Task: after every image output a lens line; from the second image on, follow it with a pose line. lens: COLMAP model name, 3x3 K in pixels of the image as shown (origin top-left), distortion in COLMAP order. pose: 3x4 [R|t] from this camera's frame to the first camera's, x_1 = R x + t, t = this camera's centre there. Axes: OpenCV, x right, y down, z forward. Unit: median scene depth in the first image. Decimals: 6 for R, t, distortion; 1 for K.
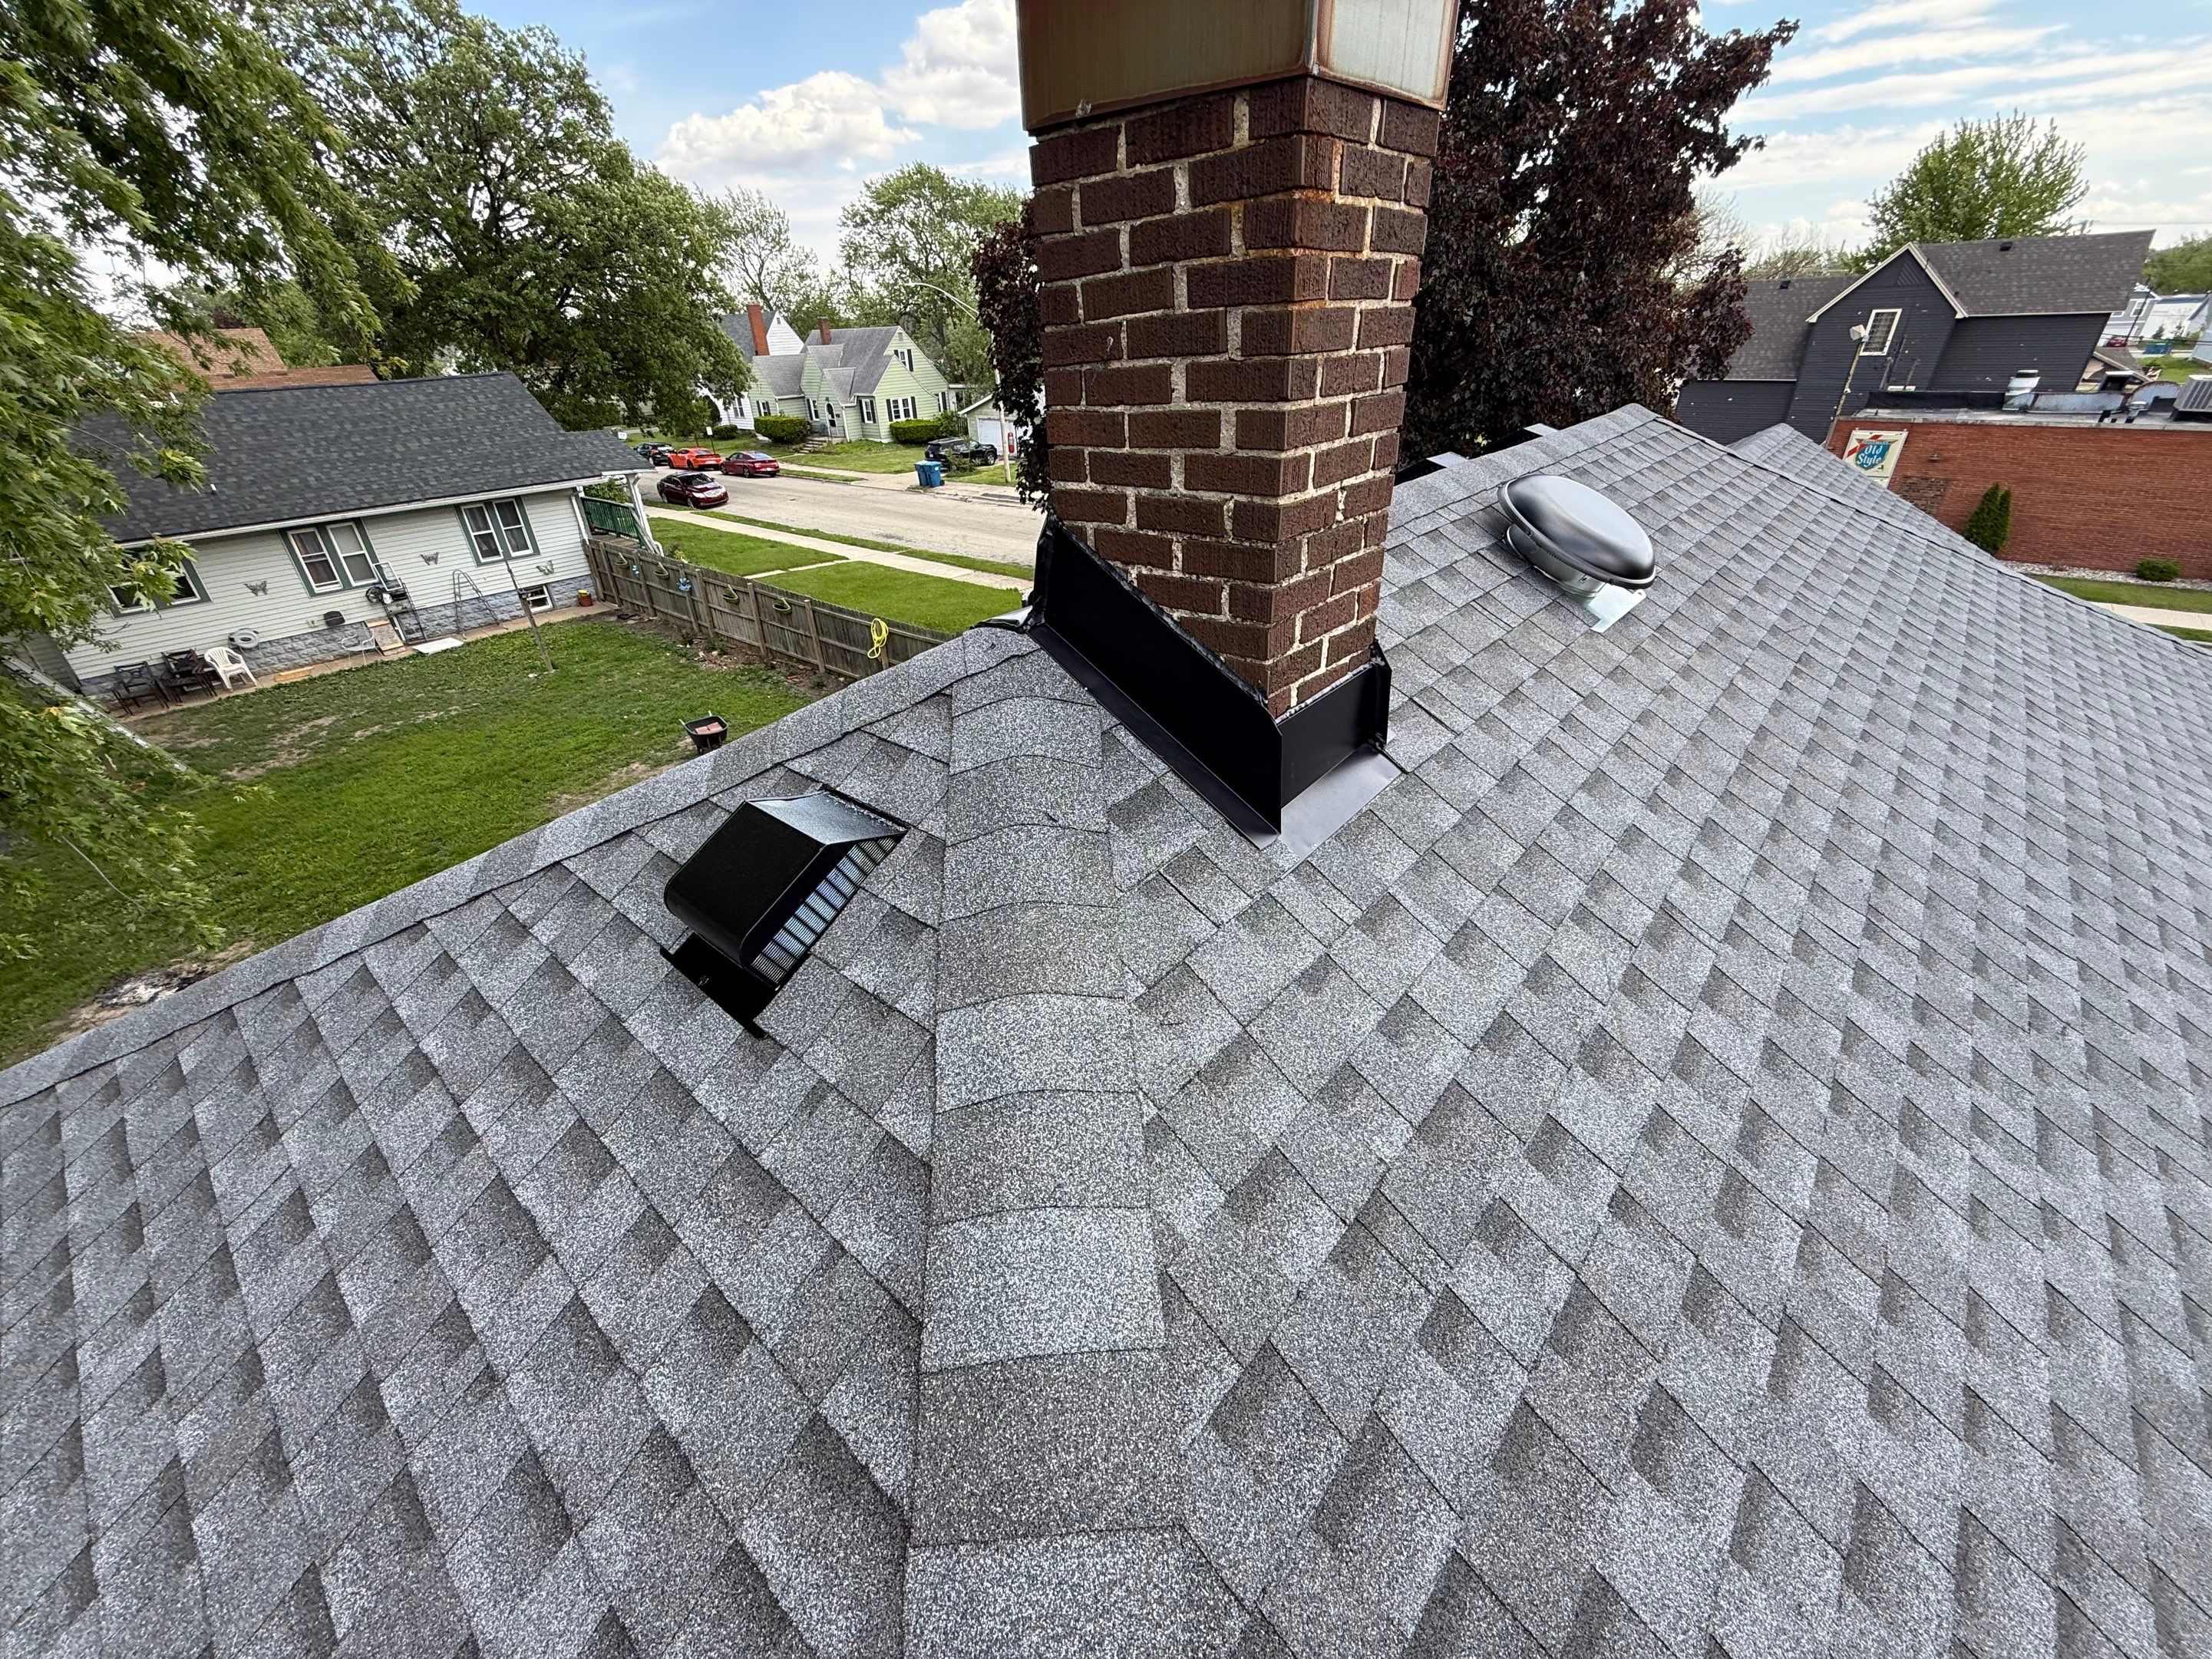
lens RADIAL K [[883.1, 0, 1098.6], [0, 883.1, 829.9], [0, 0, 1]] dist [0.002324, 0.000026]
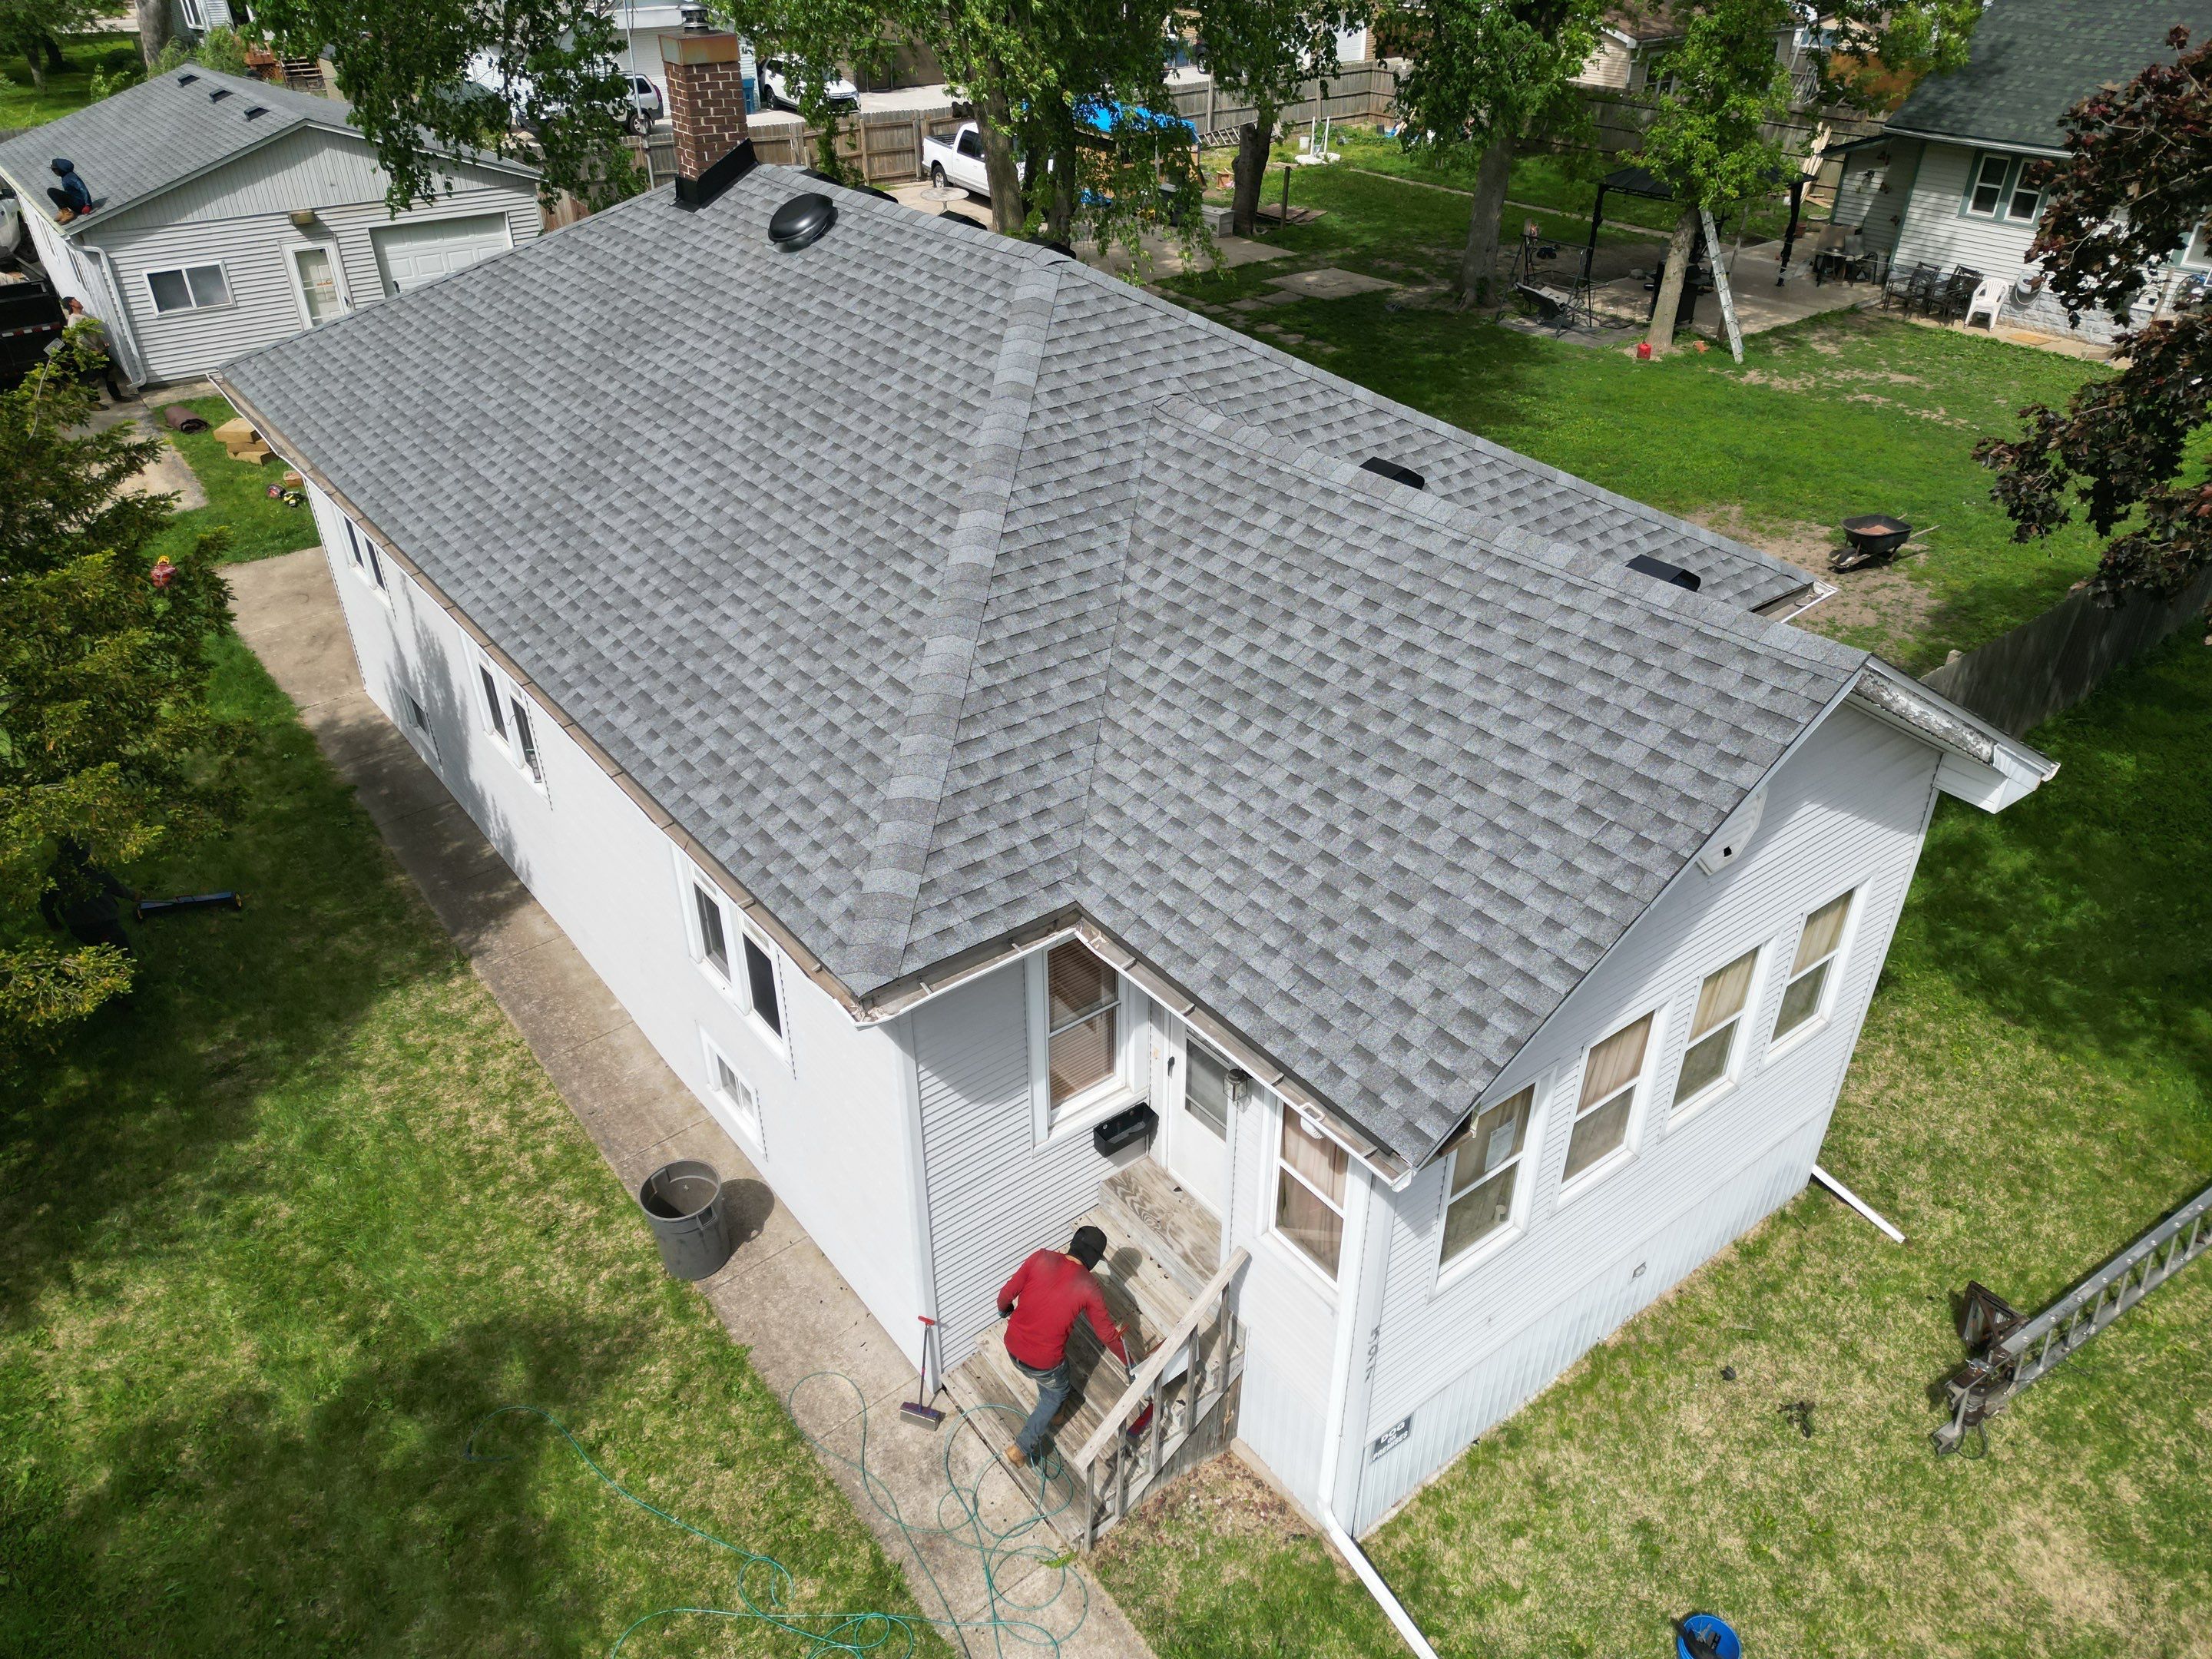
lens RADIAL K [[1569.5, 0, 1106.4], [0, 1569.5, 829.9], [0, 0, 1]] dist [0.051685, -0.019613]
pose [[-0.193373, 0.560493, -0.805266, 0.628335], [-0.482664, 0.660226, 0.575445, -0.278835], [0.854191, 0.499949, 0.142860, 0.253561]]
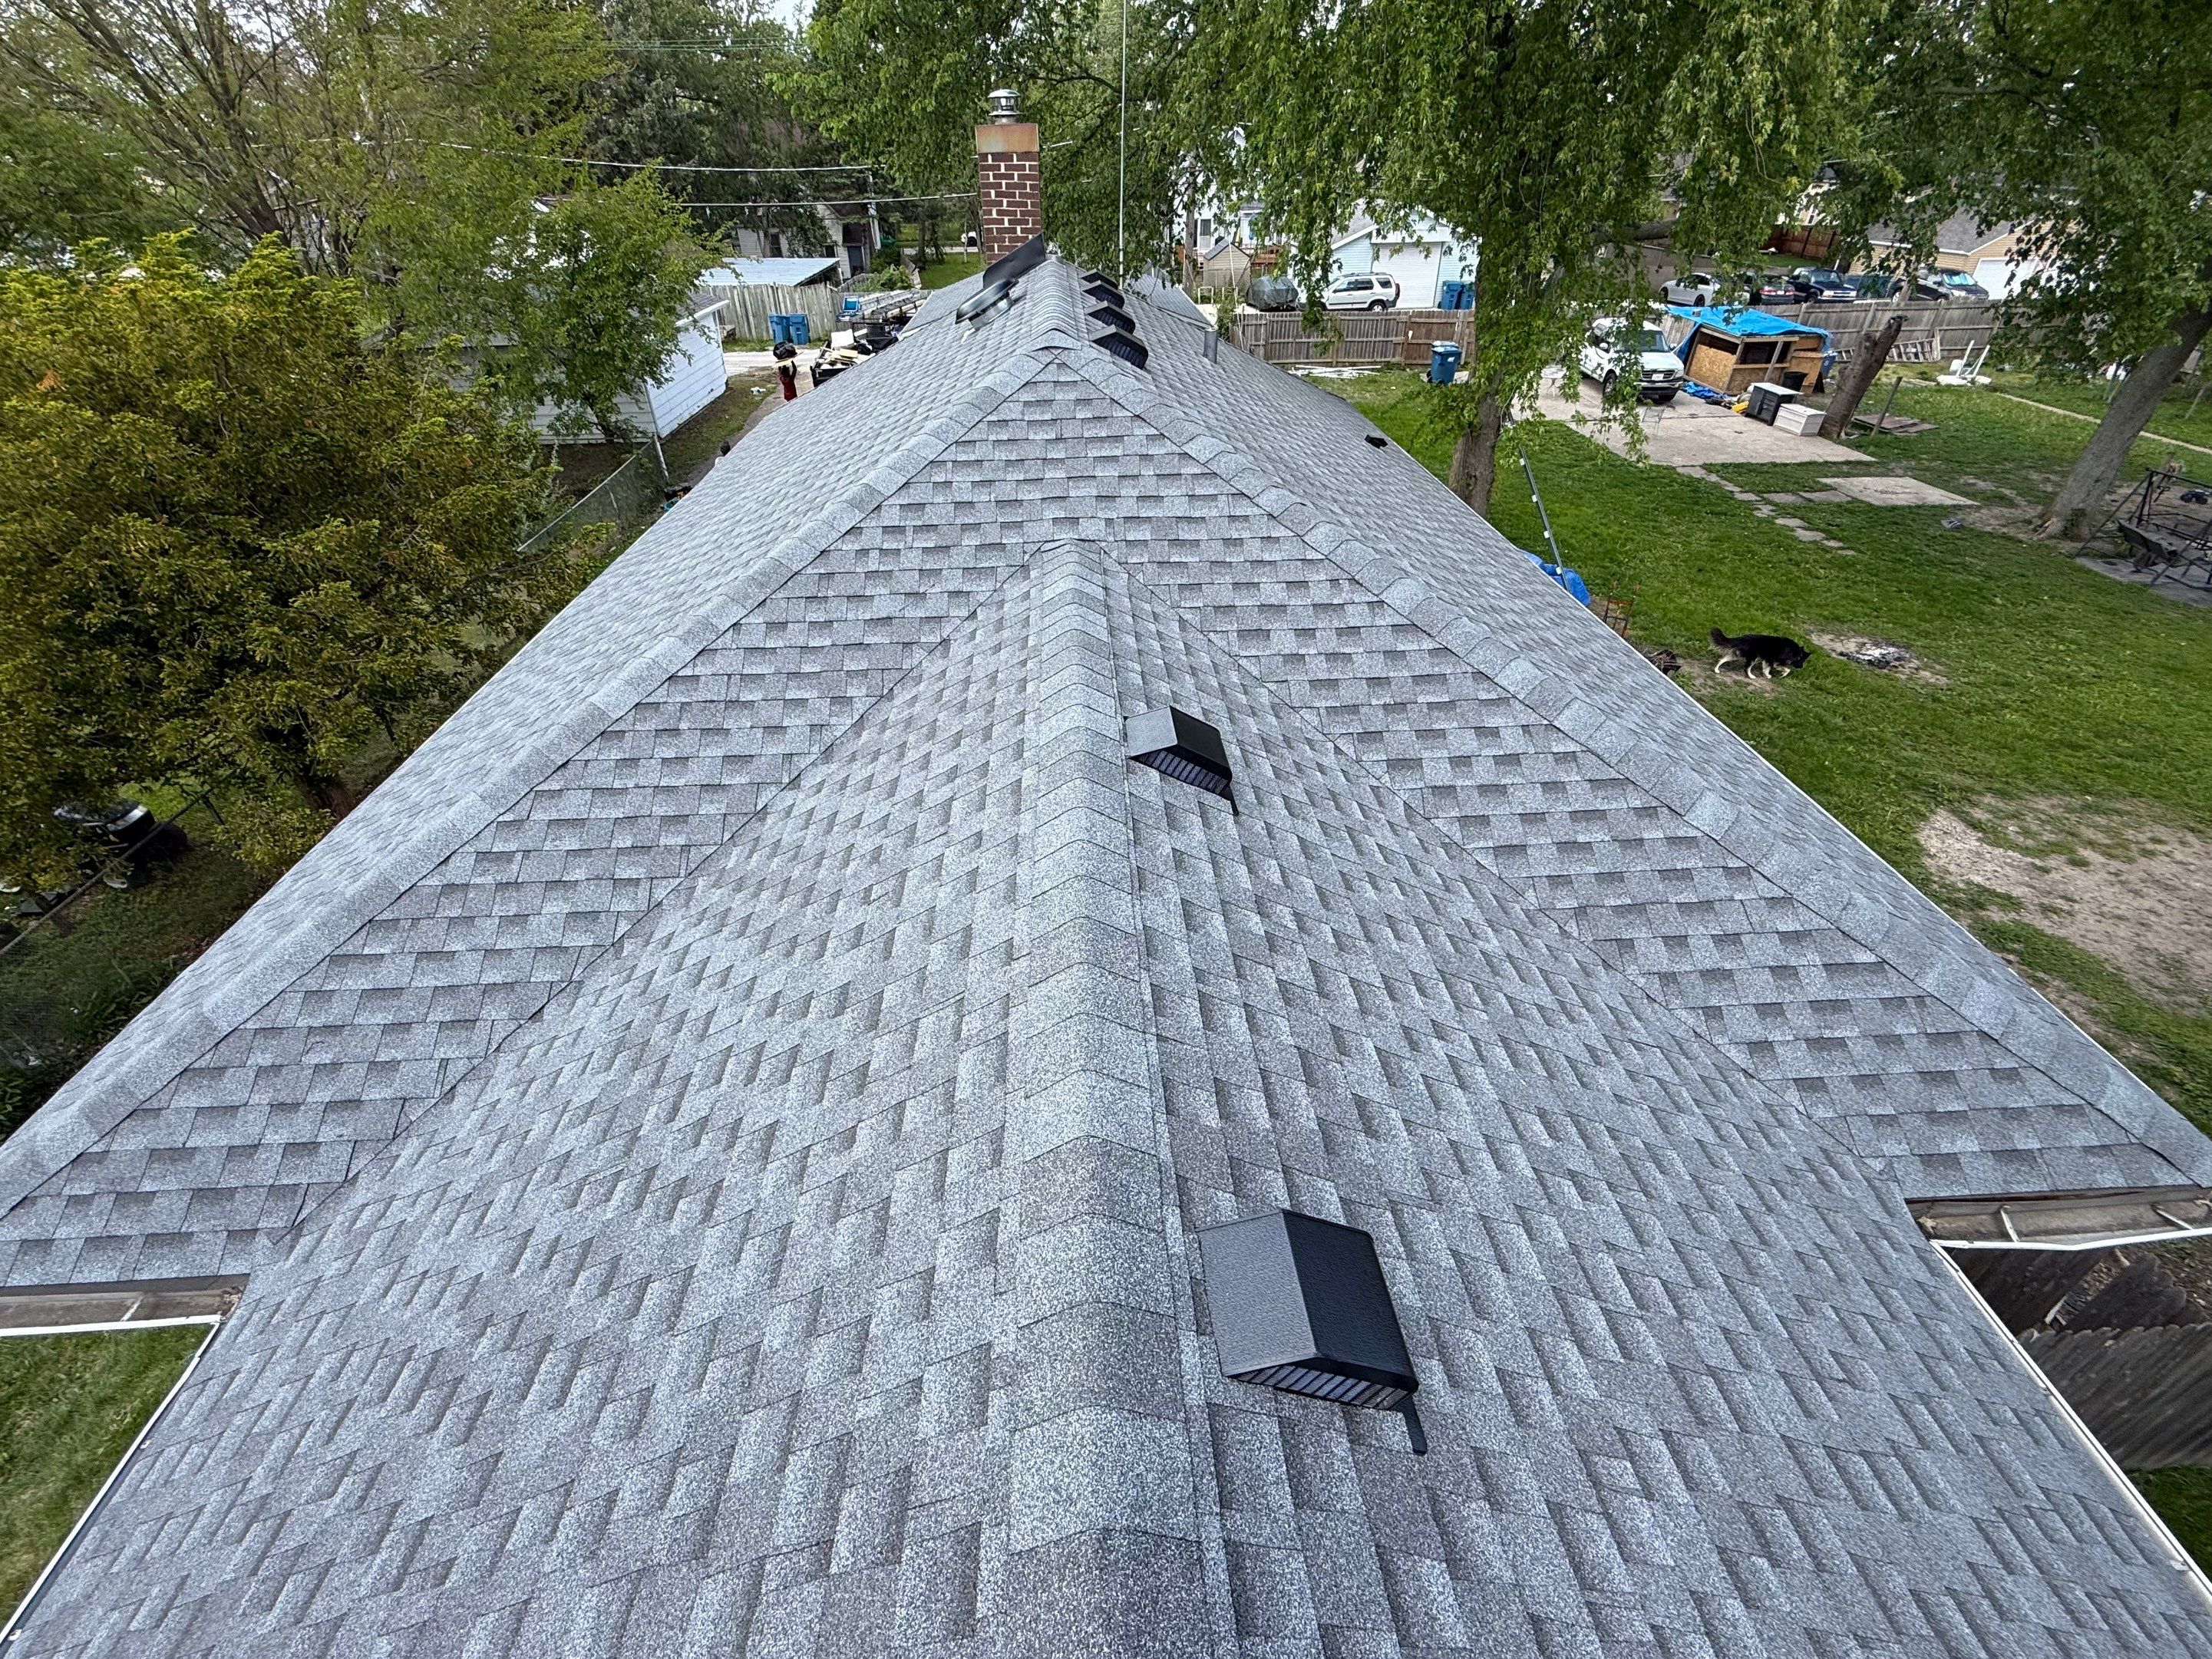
lens RADIAL K [[976.1, 0, 1100.3], [0, 976.1, 825.3], [0, 0, 1]] dist [0.005926, -0.000551]
pose [[-0.721614, 0.437818, -0.536273, 0.304321], [-0.305300, 0.493985, 0.814107, -0.243007], [0.621342, 0.751195, -0.222800, 0.367755]]
